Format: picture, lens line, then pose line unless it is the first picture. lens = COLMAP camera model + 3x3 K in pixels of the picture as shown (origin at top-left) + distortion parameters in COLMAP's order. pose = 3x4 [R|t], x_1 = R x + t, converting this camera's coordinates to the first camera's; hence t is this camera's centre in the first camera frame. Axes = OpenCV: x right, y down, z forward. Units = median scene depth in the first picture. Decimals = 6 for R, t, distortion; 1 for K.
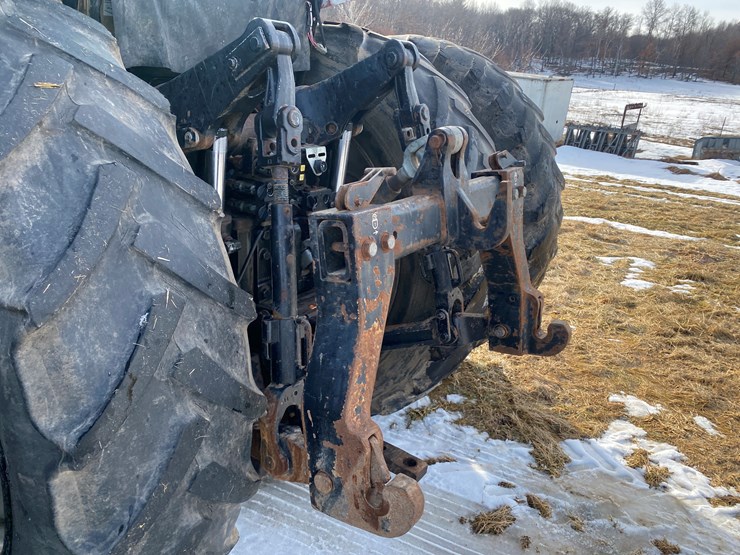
lens RADIAL K [[557.5, 0, 364.4], [0, 557.5, 284.3], [0, 0, 1]] dist [0.024150, -0.020223]
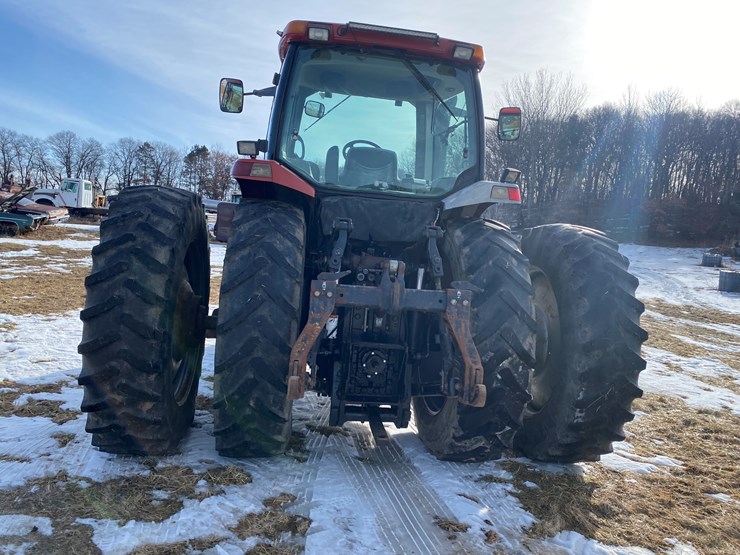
lens RADIAL K [[556.8, 0, 378.1], [0, 556.8, 280.3], [0, 0, 1]] dist [0.040696, -0.037463]
pose [[0.686792, 0.080202, -0.722416, 0.306796], [-0.301708, 0.935682, -0.182952, 0.040438], [0.661278, 0.343609, 0.666816, -0.092962]]
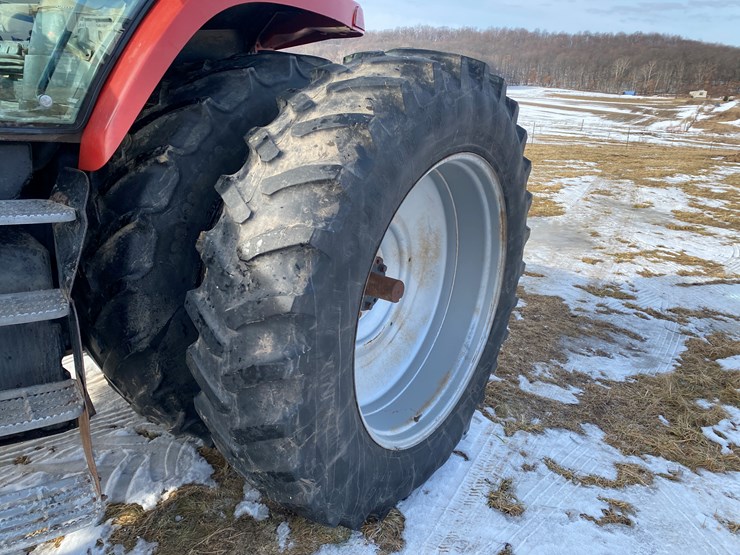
lens RADIAL K [[557.5, 0, 364.4], [0, 557.5, 284.3], [0, 0, 1]] dist [0.024150, -0.020223]
pose [[0.032866, -0.355639, 0.934045, -0.467735], [0.277590, 0.901030, 0.333301, -0.067975], [-0.960137, 0.248327, 0.128335, 0.103740]]
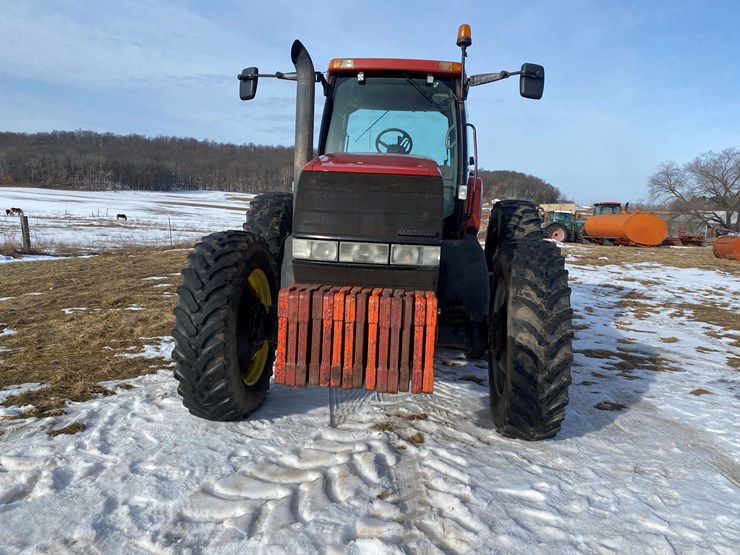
lens RADIAL K [[571.5, 0, 373.5], [0, 571.5, 281.3], [0, 0, 1]] dist [0.025431, -0.002228]
pose [[-0.512015, -0.157297, 0.844452, -0.848514], [0.232825, 0.920875, 0.312700, -0.286446], [-0.826821, 0.356716, -0.434879, 0.701779]]
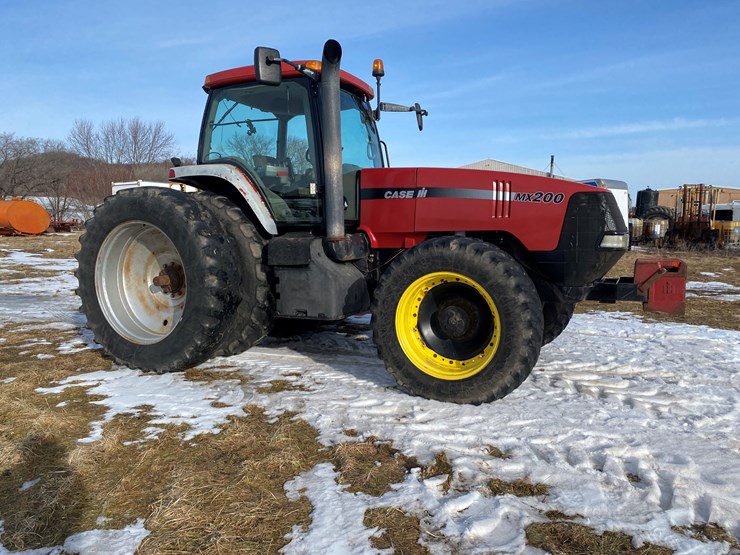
lens RADIAL K [[558.1, 0, 386.6], [0, 558.1, 277.0], [0, 0, 1]] dist [0.070544, -0.113094]
pose [[-0.982189, -0.034087, -0.184778, -0.128957], [-0.110116, 0.901254, 0.419066, -0.390844], [0.152247, 0.431949, -0.888955, 1.089672]]
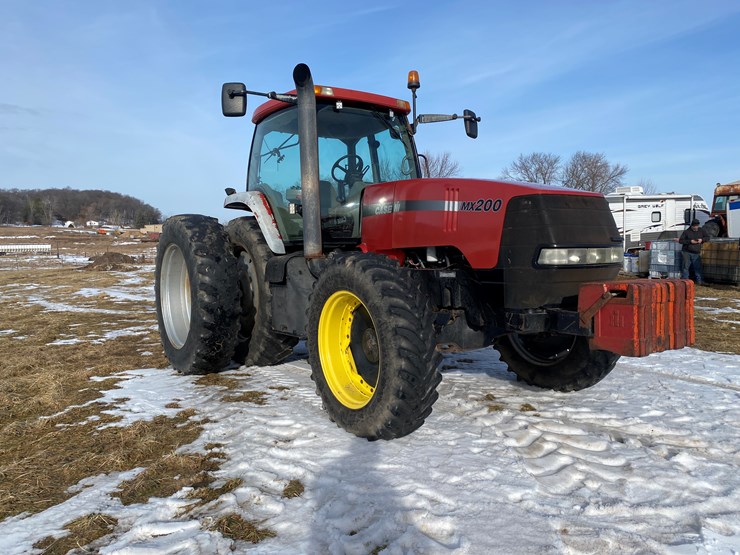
lens RADIAL K [[564.3, 0, 385.0], [0, 564.3, 276.8], [0, 0, 1]] dist [0.068251, -0.056042]
pose [[-0.942393, -0.048559, 0.330964, -0.511466], [0.089500, 0.916732, 0.389348, -0.381110], [-0.322311, 0.396540, -0.859576, 1.033408]]
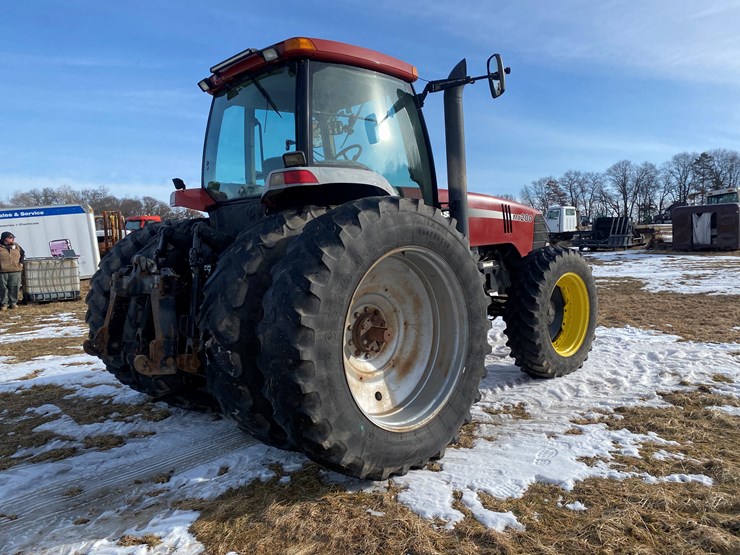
lens RADIAL K [[556.8, 0, 378.1], [0, 556.8, 280.3], [0, 0, 1]] dist [0.040696, -0.037463]
pose [[-0.184520, 0.037247, -0.982123, 0.489750], [-0.307711, 0.946853, 0.093722, -0.142915], [0.933417, 0.319503, -0.163252, 0.471445]]
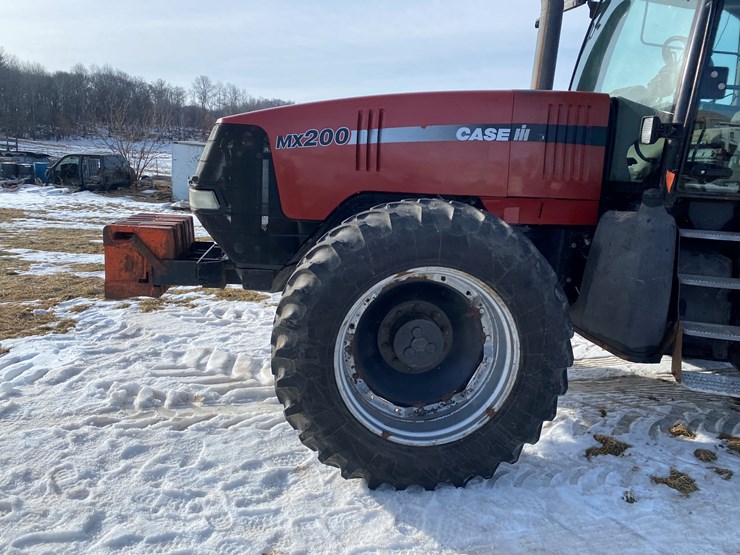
lens RADIAL K [[557.5, 0, 364.4], [0, 557.5, 284.3], [0, 0, 1]] dist [0.024150, -0.020223]
pose [[0.744489, -0.159011, 0.648423, -0.724961], [0.225849, 0.973947, -0.020472, -0.074892], [-0.628274, 0.161687, 0.761005, 0.113496]]
